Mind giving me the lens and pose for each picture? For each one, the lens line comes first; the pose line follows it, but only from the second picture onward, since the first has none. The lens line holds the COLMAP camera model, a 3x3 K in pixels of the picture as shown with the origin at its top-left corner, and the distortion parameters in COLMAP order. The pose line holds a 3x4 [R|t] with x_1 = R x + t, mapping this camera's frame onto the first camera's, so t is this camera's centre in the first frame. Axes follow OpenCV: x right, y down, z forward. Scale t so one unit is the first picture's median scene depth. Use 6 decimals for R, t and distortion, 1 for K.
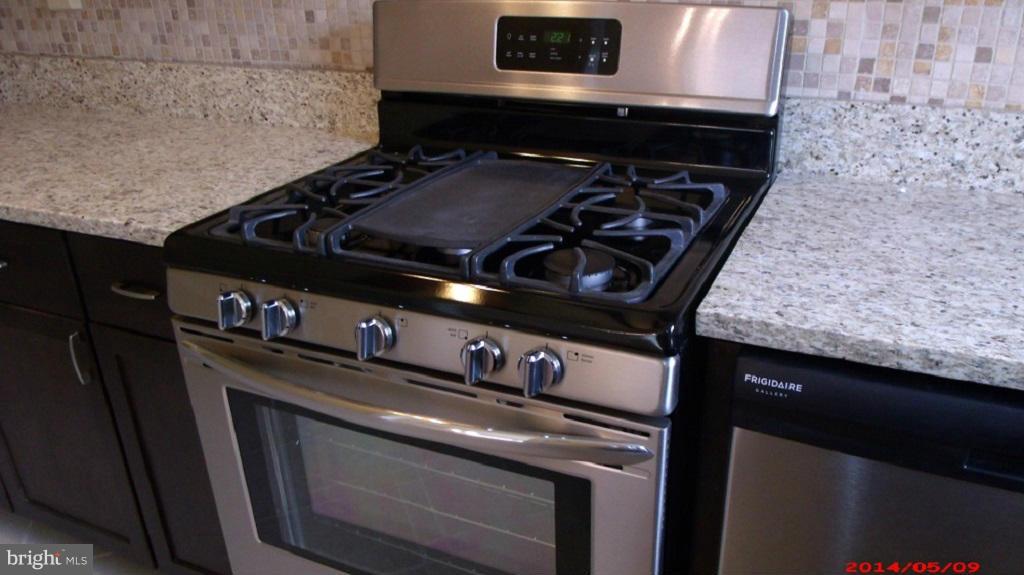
lens RADIAL K [[825.4, 0, 533.4], [0, 825.4, 303.6], [0, 0, 1]] dist [-0.071199, 0.074257]
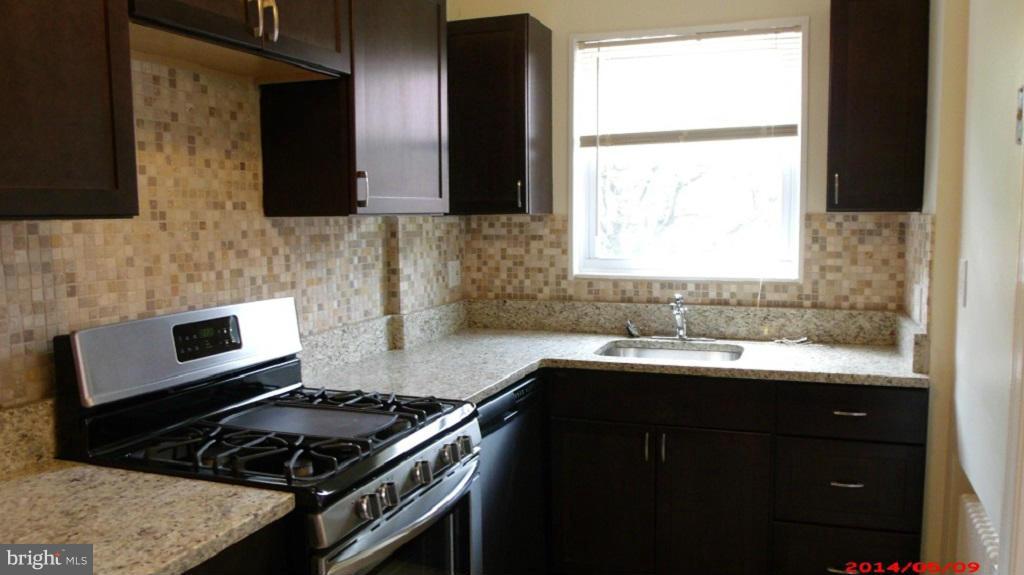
lens RADIAL K [[825.4, 0, 533.4], [0, 825.4, 303.6], [0, 0, 1]] dist [-0.071199, 0.074257]
pose [[-0.079449, -0.092559, 0.992532, -1.508452], [0.425646, 0.897197, 0.117740, -0.306912], [-0.901395, 0.431822, -0.031885, 0.520817]]
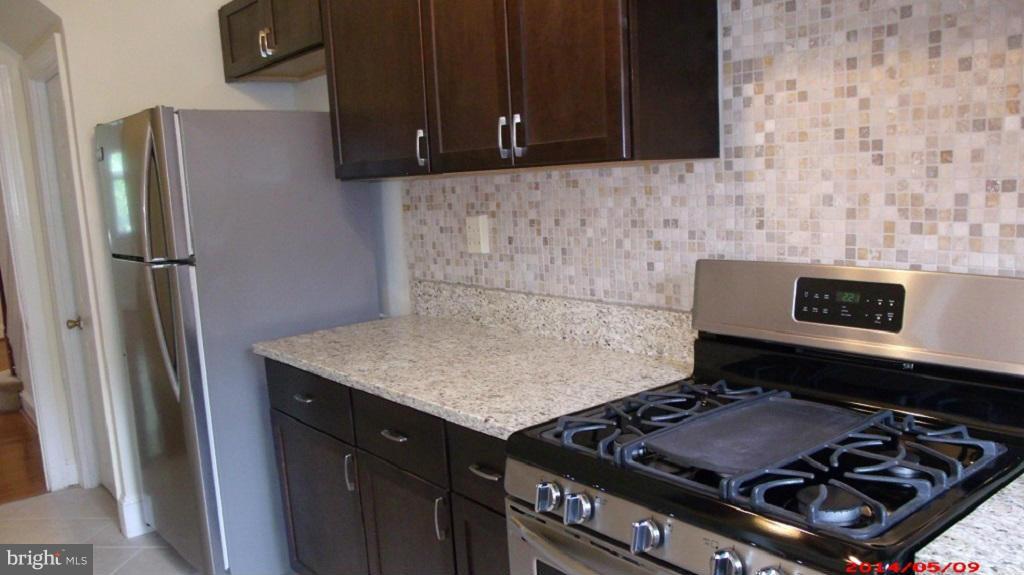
lens RADIAL K [[816.7, 0, 517.2], [0, 816.7, 293.8], [0, 0, 1]] dist [-0.041383, -0.002743]
pose [[0.893772, 0.037209, -0.446976, 0.127001], [-0.154260, 0.961260, -0.228436, 0.000159], [0.421160, 0.273120, 0.864887, -0.180663]]
